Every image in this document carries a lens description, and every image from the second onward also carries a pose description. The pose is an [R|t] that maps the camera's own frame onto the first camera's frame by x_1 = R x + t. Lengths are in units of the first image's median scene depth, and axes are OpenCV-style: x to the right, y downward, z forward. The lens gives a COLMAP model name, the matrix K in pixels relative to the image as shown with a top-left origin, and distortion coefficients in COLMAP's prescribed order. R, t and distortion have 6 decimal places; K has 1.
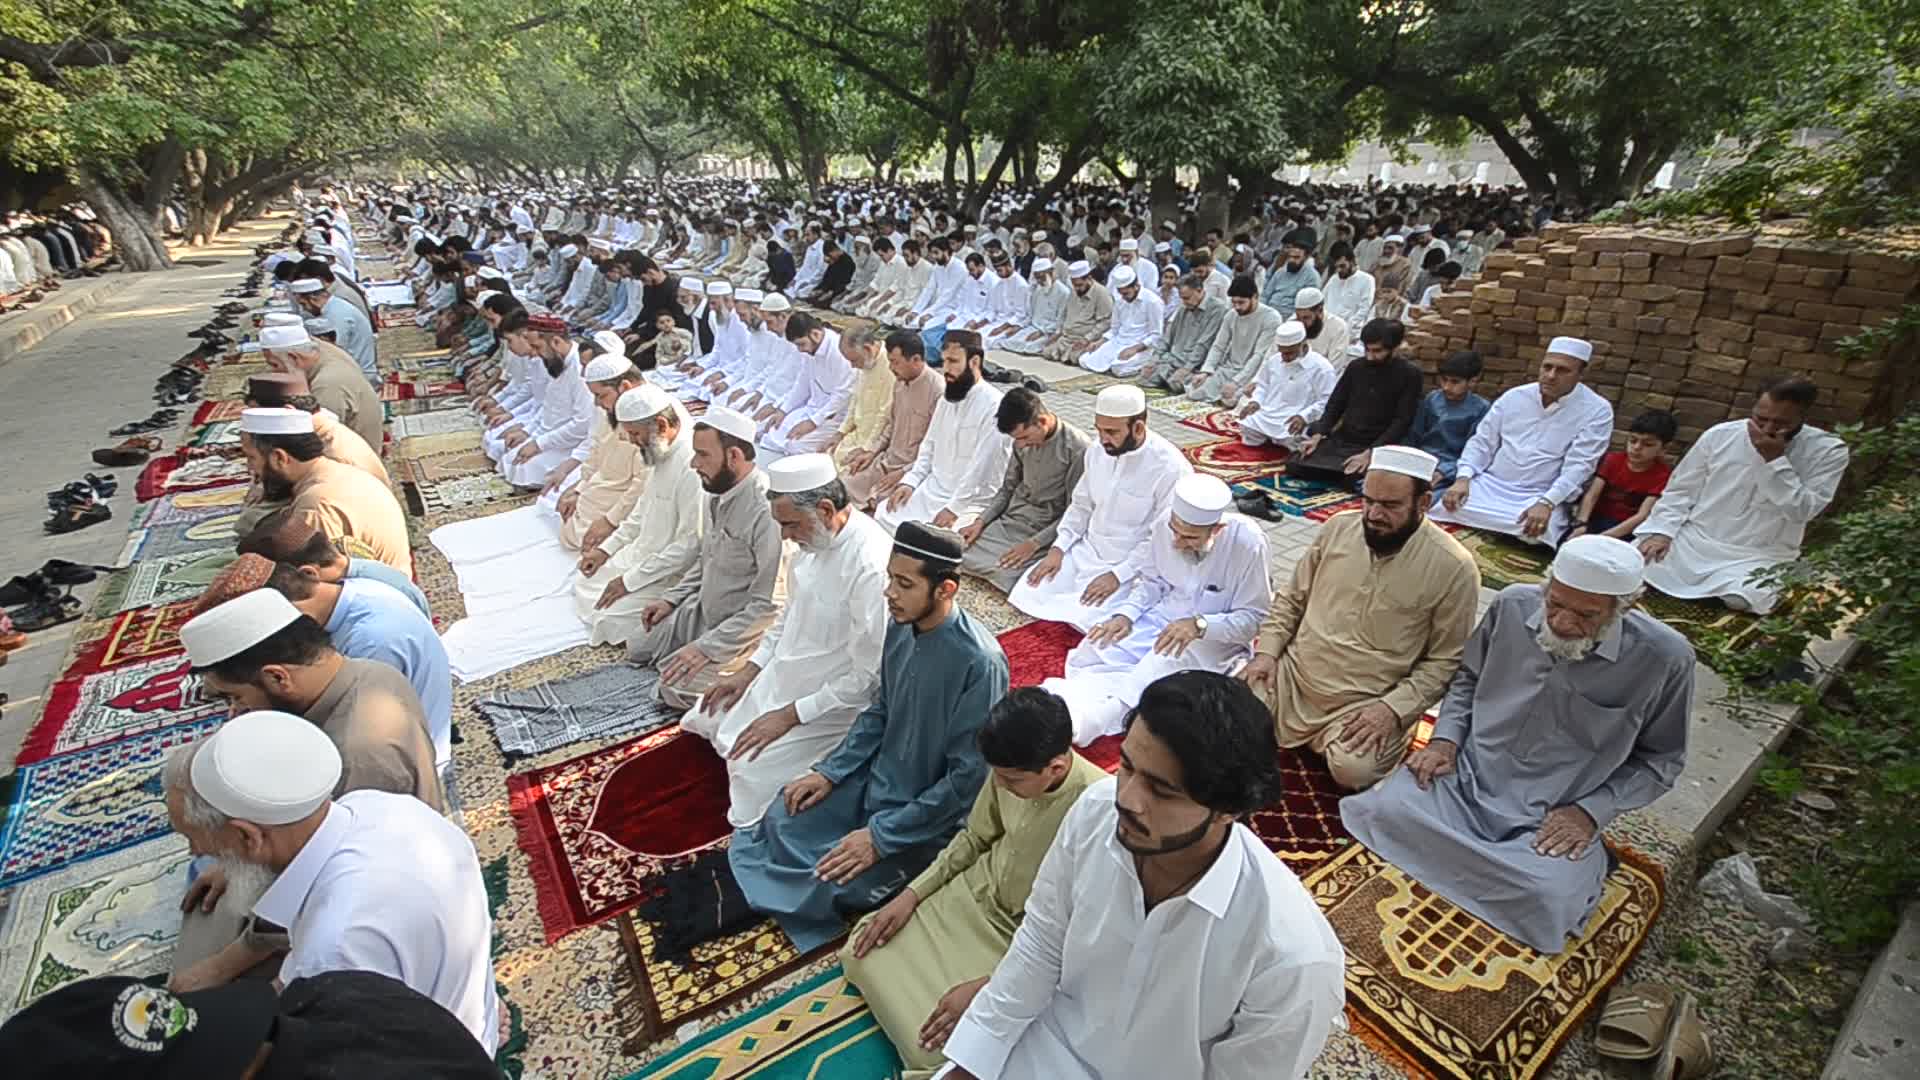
lens RADIAL K [[871.7, 0, 960.0], [0, 871.7, 540.0], [0, 0, 1]] dist [-0.000916, -0.007047]
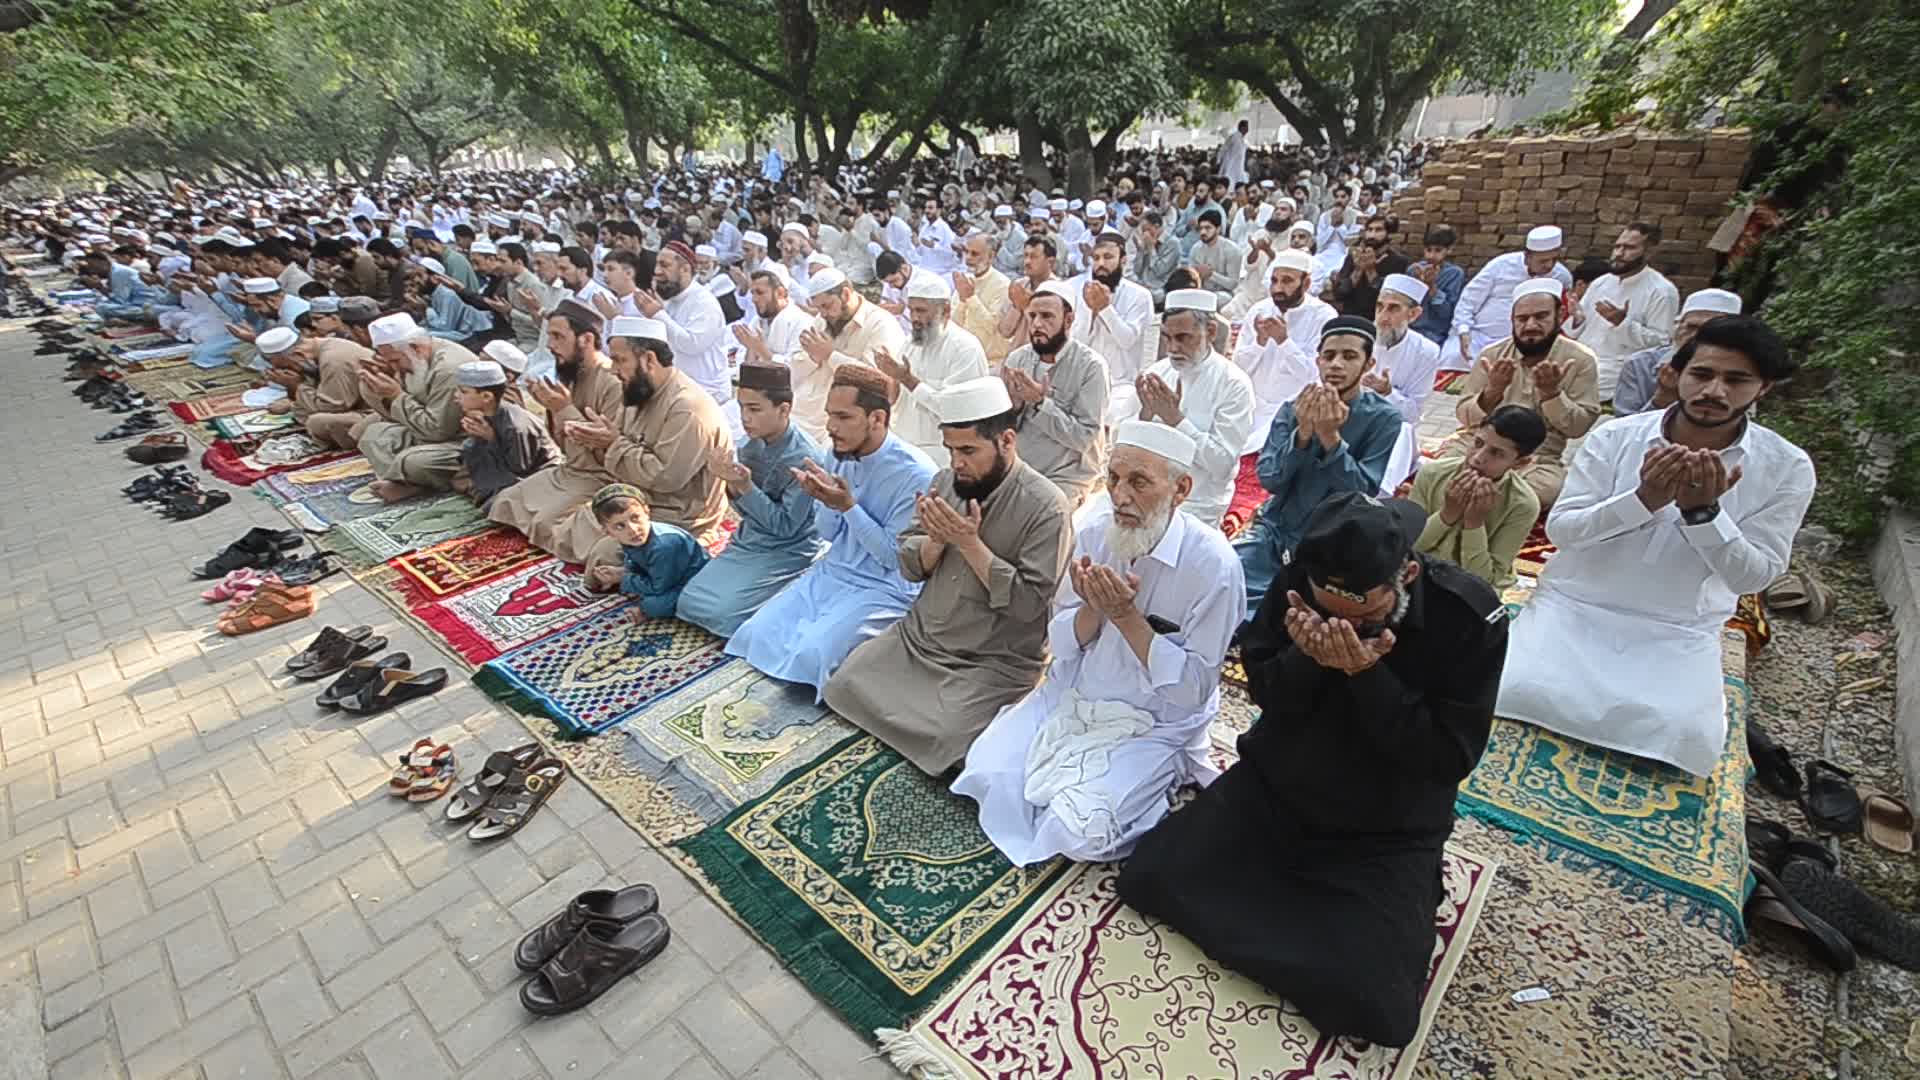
lens RADIAL K [[874.0, 0, 971.3], [0, 874.0, 546.9], [0, 0, 1]] dist [-0.002546, -0.000987]
pose [[0.965063, -0.136492, 0.223657, -0.221015], [0.131632, 0.990624, 0.036568, 0.048528], [-0.226551, -0.005849, 0.973982, -0.047199]]
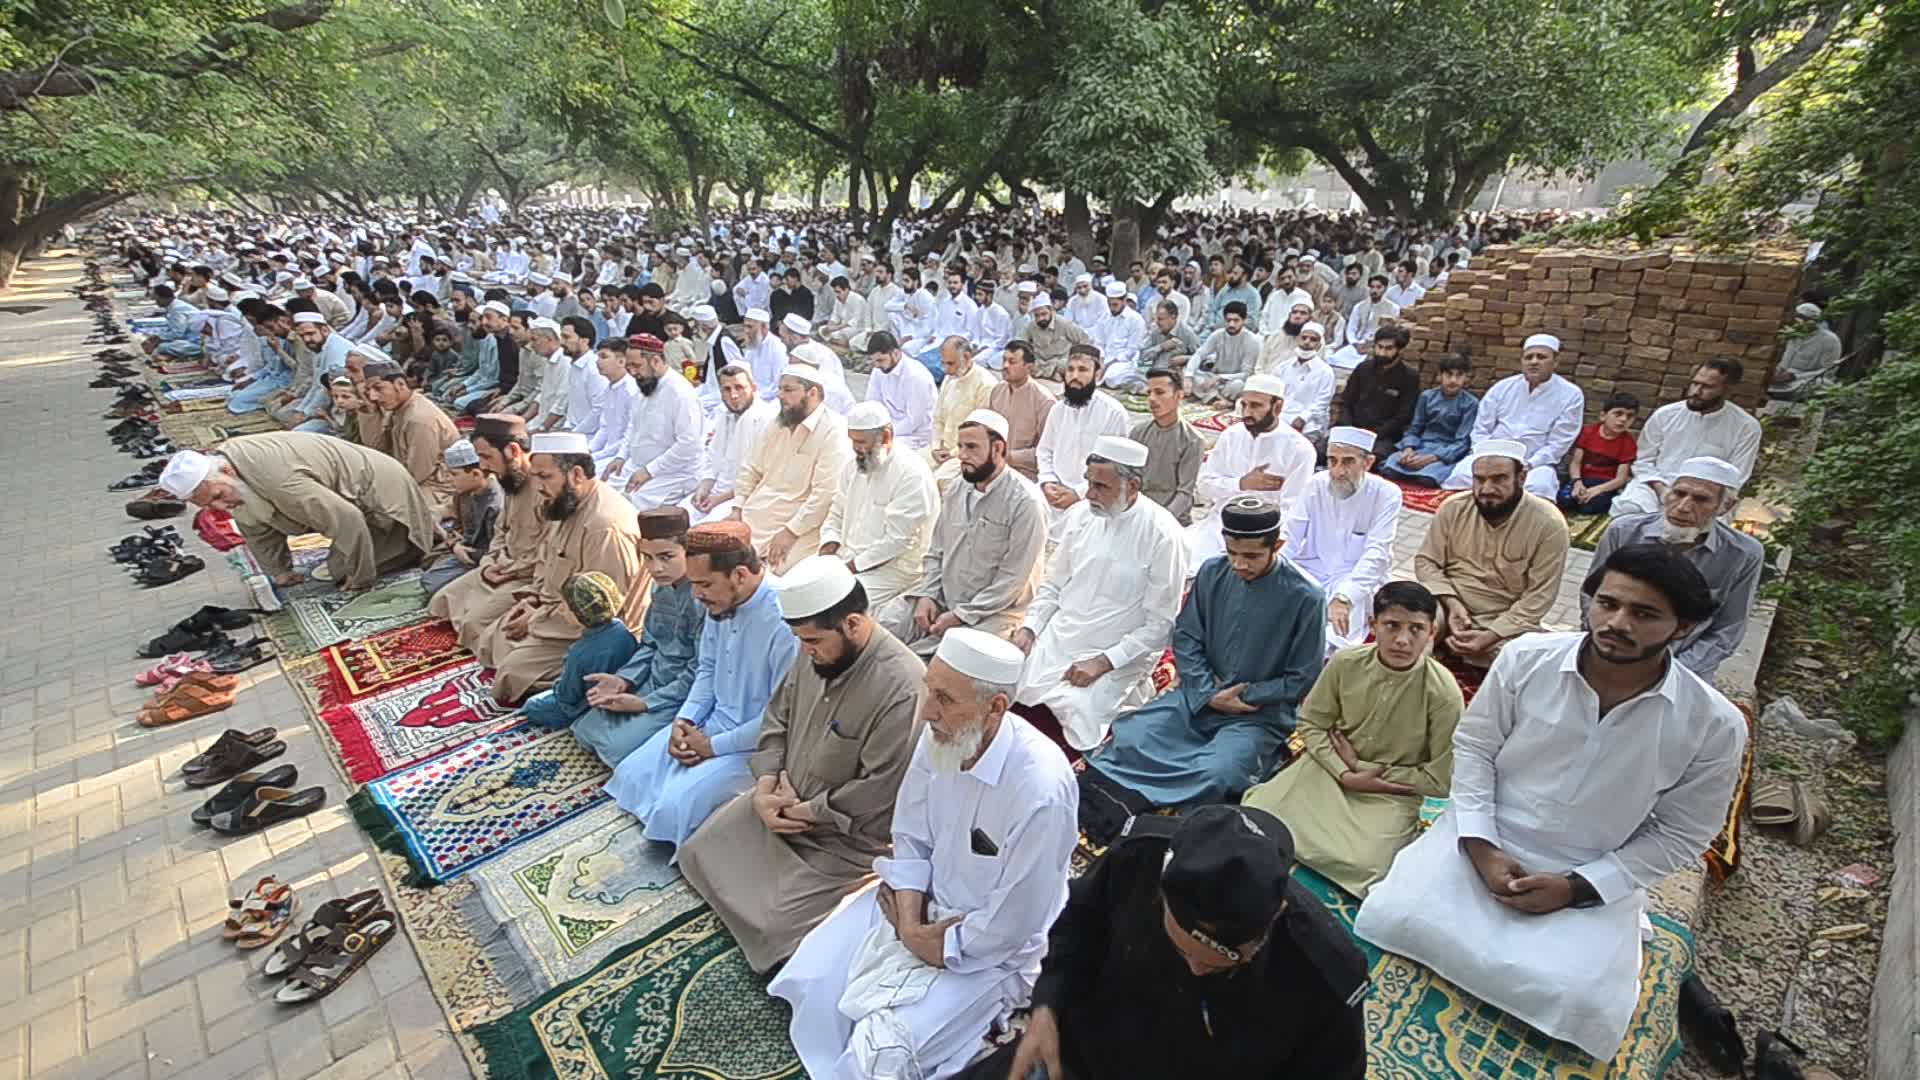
lens RADIAL K [[886.0, 0, 964.4], [0, 886.0, 541.2], [0, 0, 1]] dist [0.008426, -0.009039]
pose [[0.984290, -0.065801, 0.163841, -0.162018], [0.070918, 0.997154, -0.025573, 0.015724], [-0.161692, 0.036791, 0.986155, -0.051303]]
